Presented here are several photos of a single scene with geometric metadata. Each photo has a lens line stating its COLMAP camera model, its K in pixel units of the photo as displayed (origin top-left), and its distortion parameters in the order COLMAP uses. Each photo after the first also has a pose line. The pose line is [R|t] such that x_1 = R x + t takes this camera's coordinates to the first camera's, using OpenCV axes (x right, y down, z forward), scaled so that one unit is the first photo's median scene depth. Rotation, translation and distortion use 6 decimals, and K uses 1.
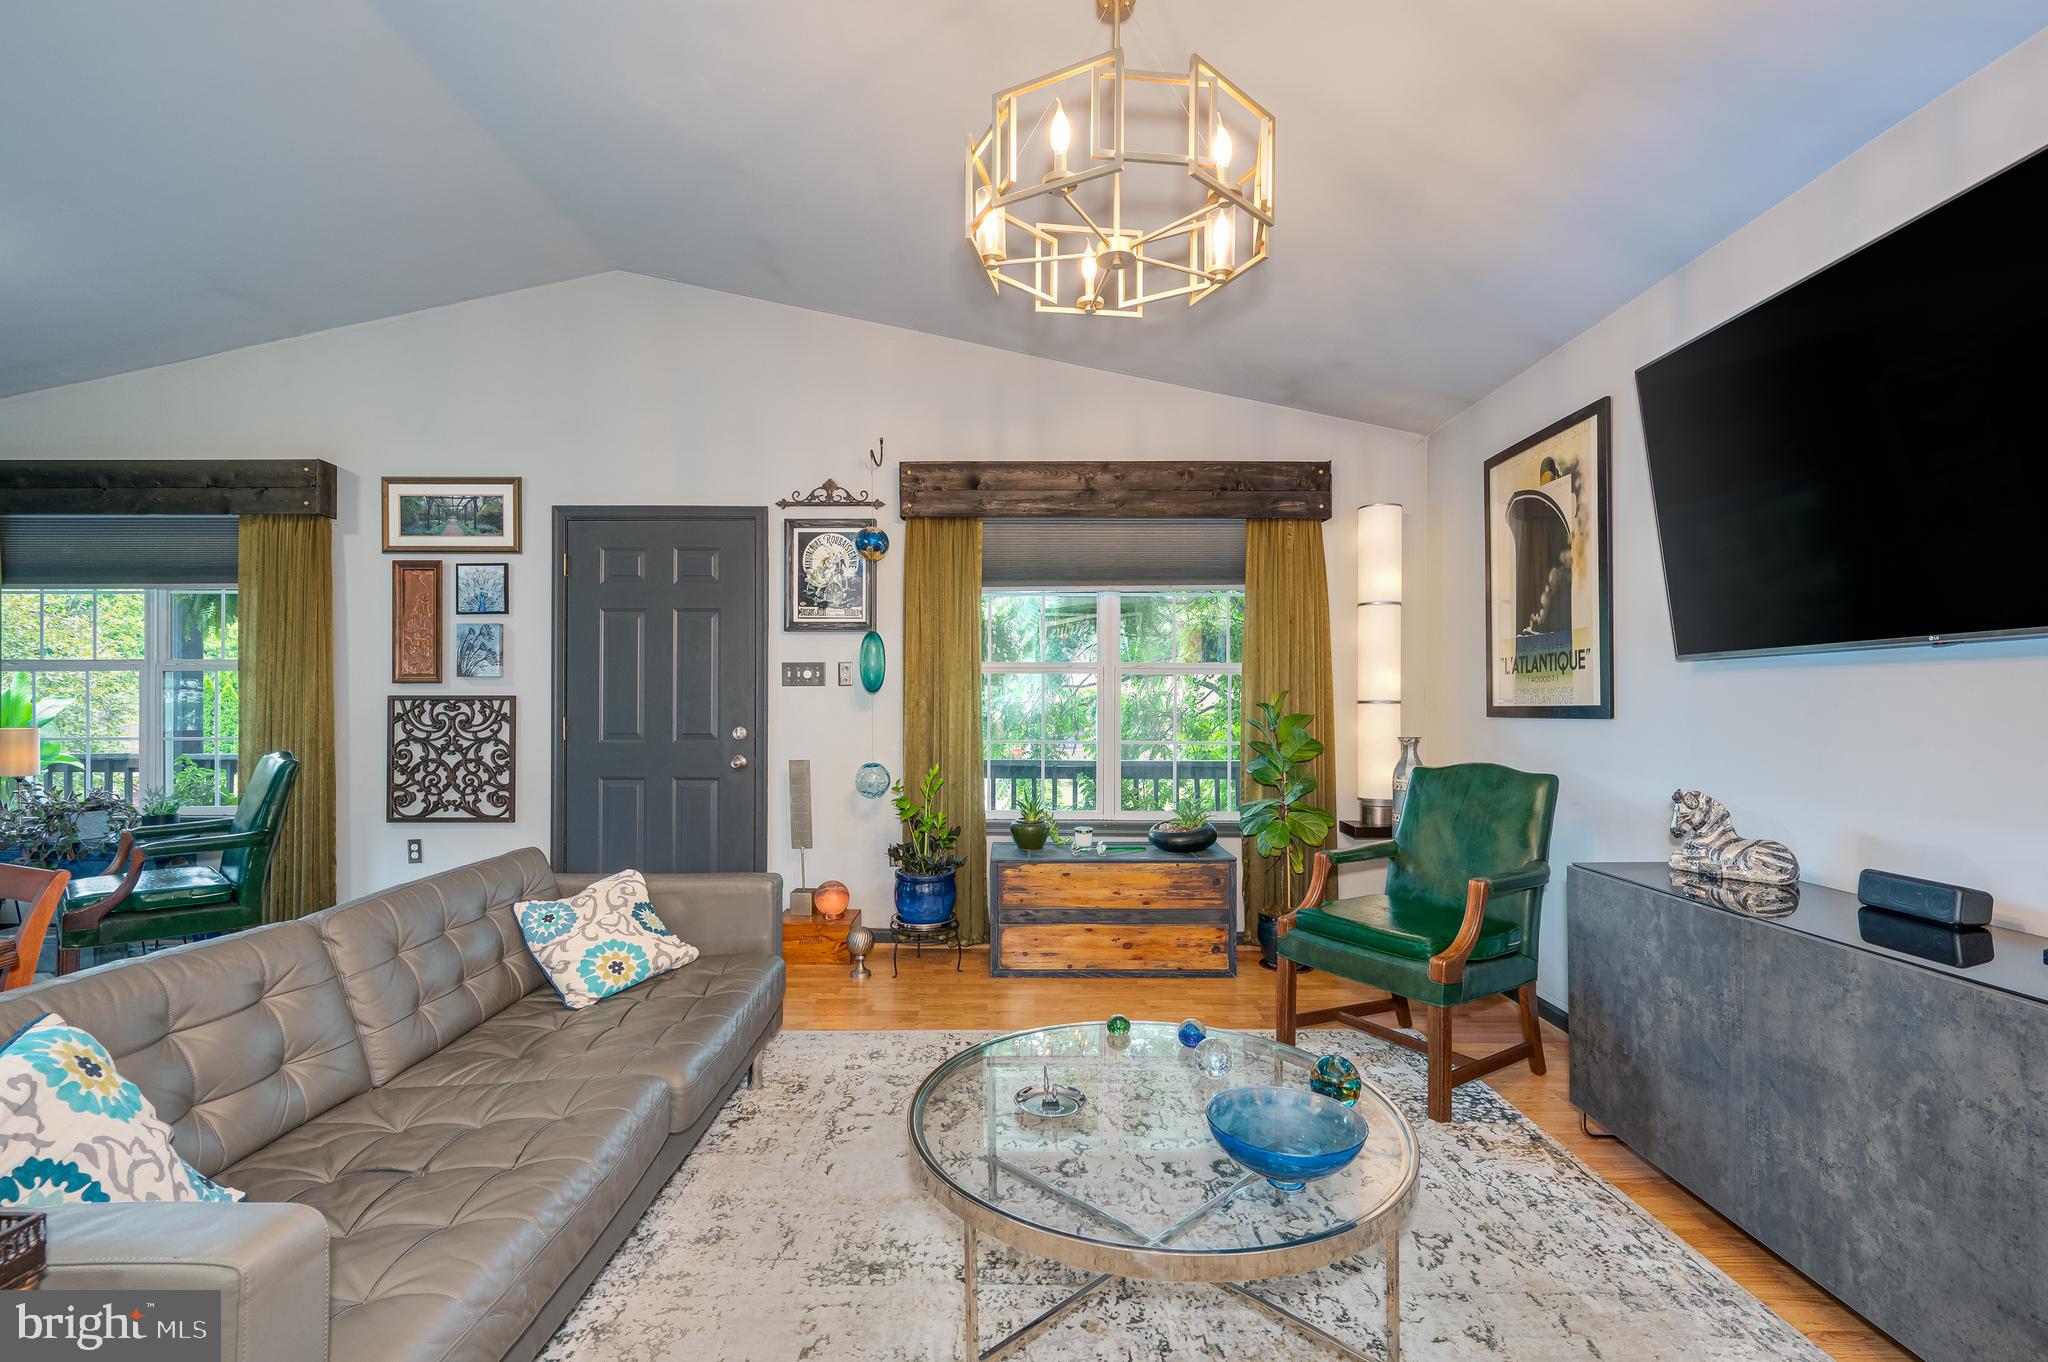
lens RADIAL K [[902.5, 0, 1012.3], [0, 902.5, 703.7], [0, 0, 1]] dist [-0.000595, 0.000479]
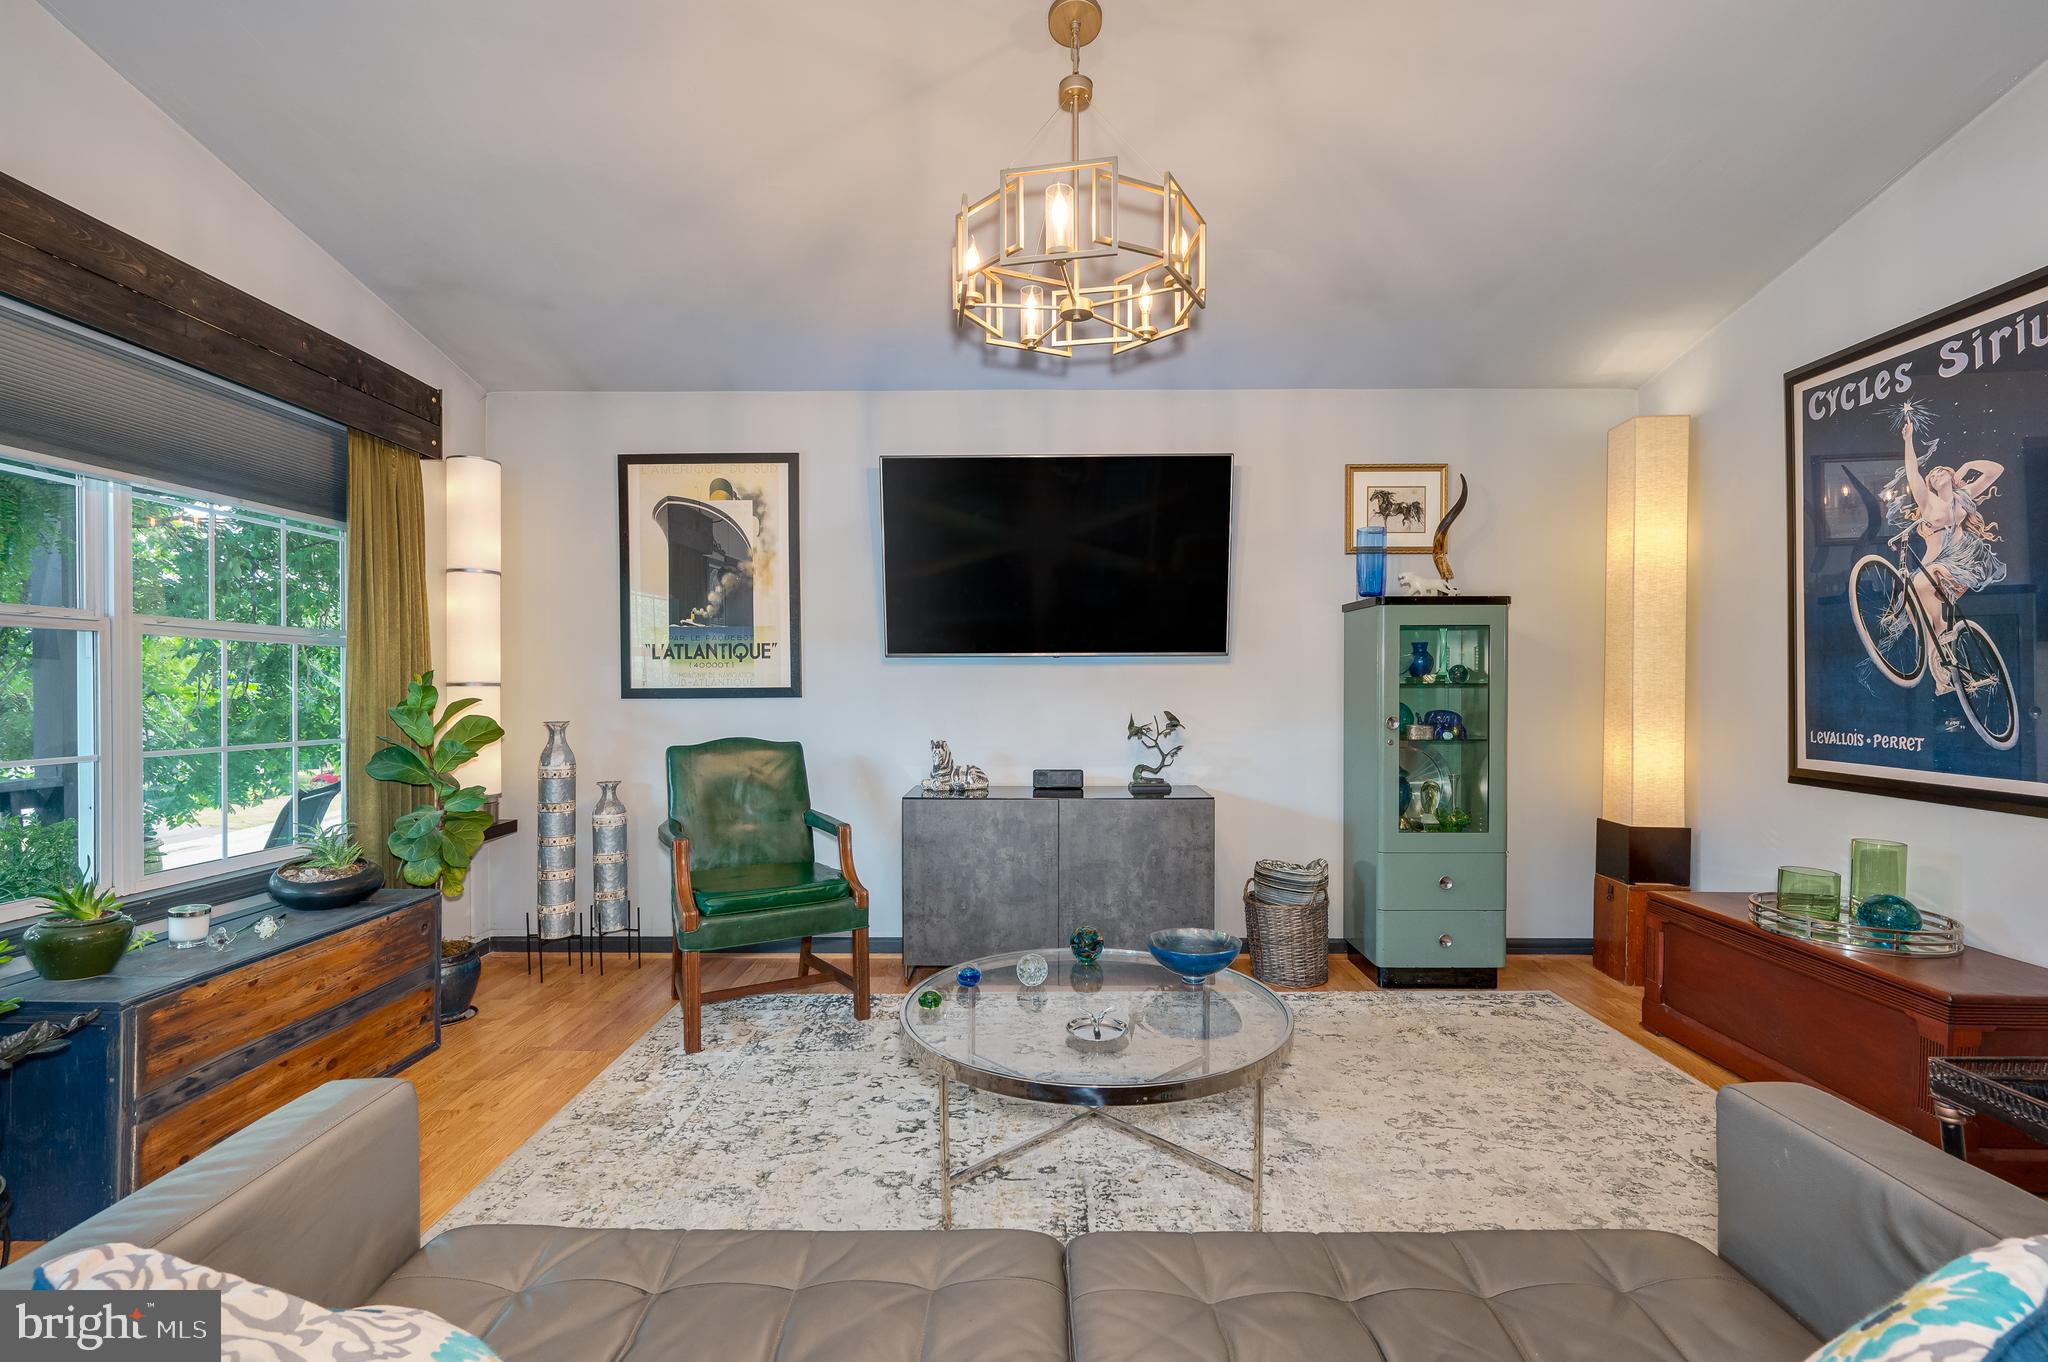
lens RADIAL K [[916.4, 0, 1029.2], [0, 916.4, 692.6], [0, 0, 1]] dist [-0.000816, 0.000429]
pose [[-0.001992, -0.007377, 0.999971, -0.474162], [0.001143, 0.999972, 0.007379, 0.000122], [-0.999997, 0.001158, -0.001983, 0.460596]]
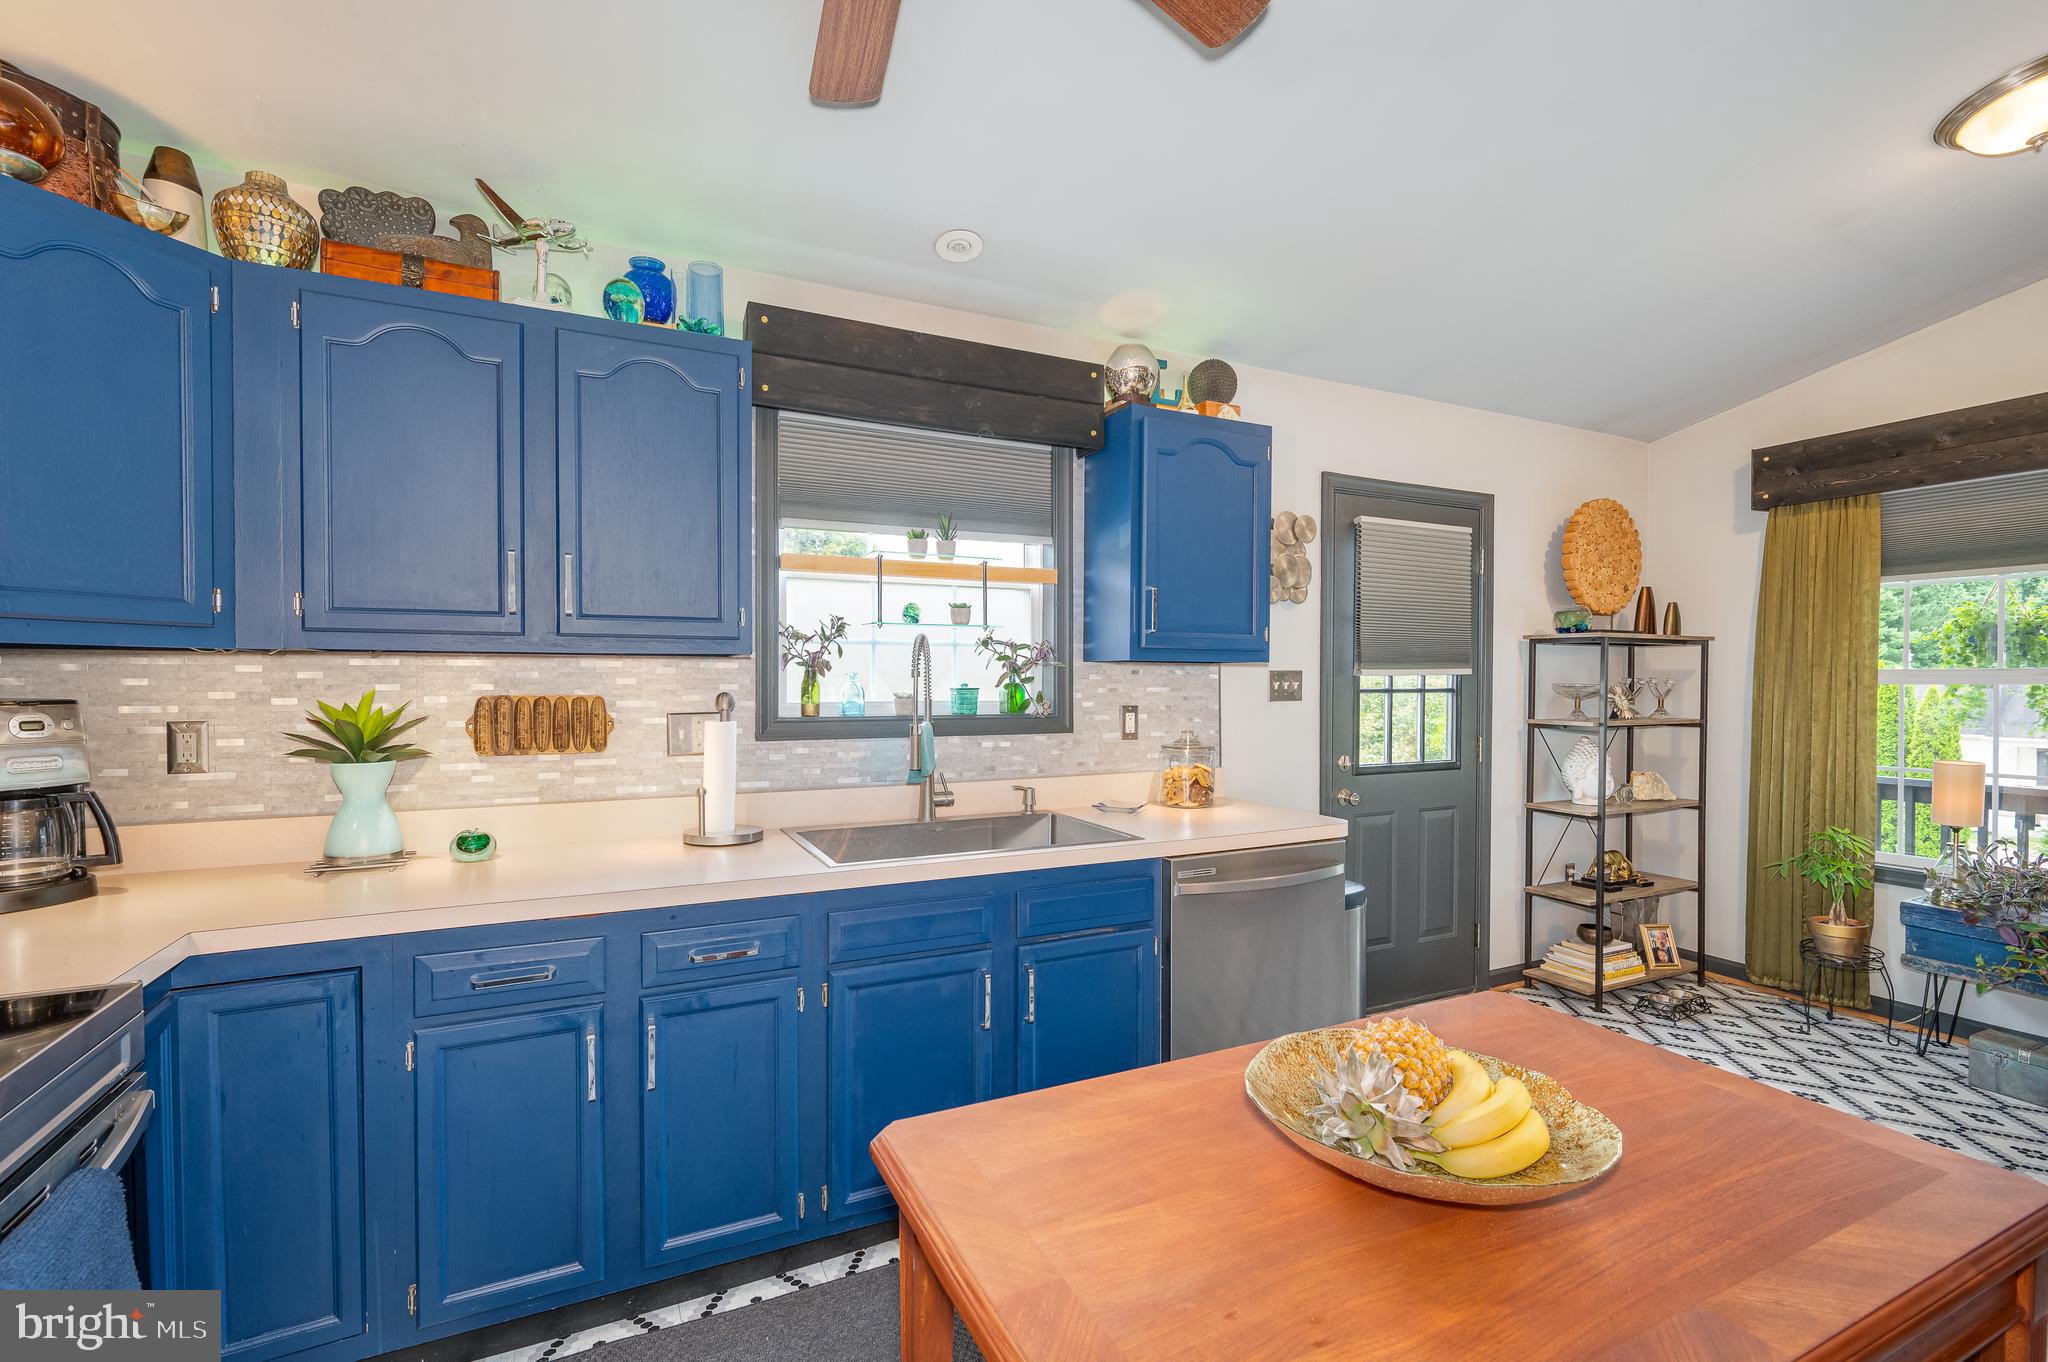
lens RADIAL K [[907.5, 0, 1030.2], [0, 907.5, 691.4], [0, 0, 1]] dist [0.001969, -0.000119]
pose [[0.447901, 0.012235, -0.893999, -0.752573], [-0.003170, 0.999922, 0.012096, -0.039080], [0.894077, -0.002584, 0.447905, -0.049639]]
